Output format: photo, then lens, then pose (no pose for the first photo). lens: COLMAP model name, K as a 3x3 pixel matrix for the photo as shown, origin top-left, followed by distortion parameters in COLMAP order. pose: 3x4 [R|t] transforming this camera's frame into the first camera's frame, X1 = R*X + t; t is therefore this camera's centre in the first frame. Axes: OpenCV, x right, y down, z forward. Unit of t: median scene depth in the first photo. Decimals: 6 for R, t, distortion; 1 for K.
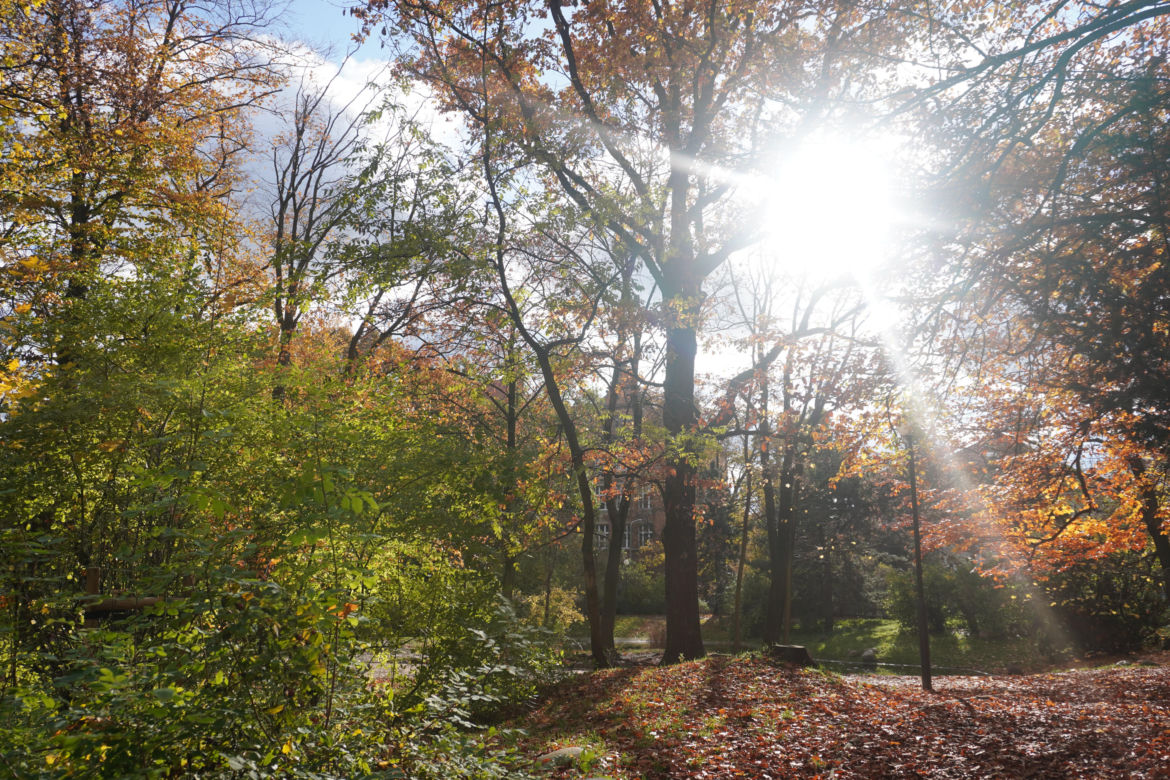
lens RADIAL K [[945.7, 0, 587.5], [0, 945.7, 409.2], [0, 0, 1]] dist [-0.021642, -0.000595]
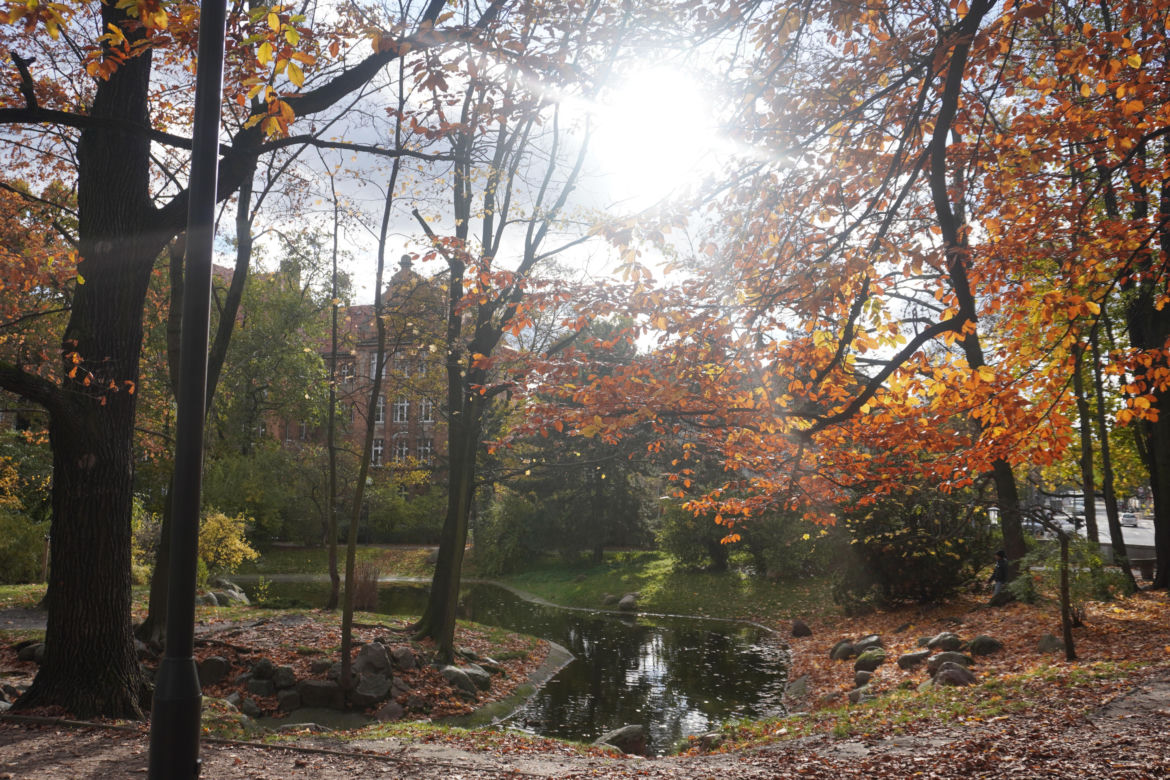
lens RADIAL K [[945.7, 0, 587.8], [0, 945.7, 395.7], [0, 0, 1]] dist [-0.021642, -0.000595]
pose [[0.985003, 0.023343, 0.170950, 0.122407], [-0.035171, 0.997167, 0.066490, 0.039370], [-0.168914, -0.071506, 0.983034, 0.240679]]
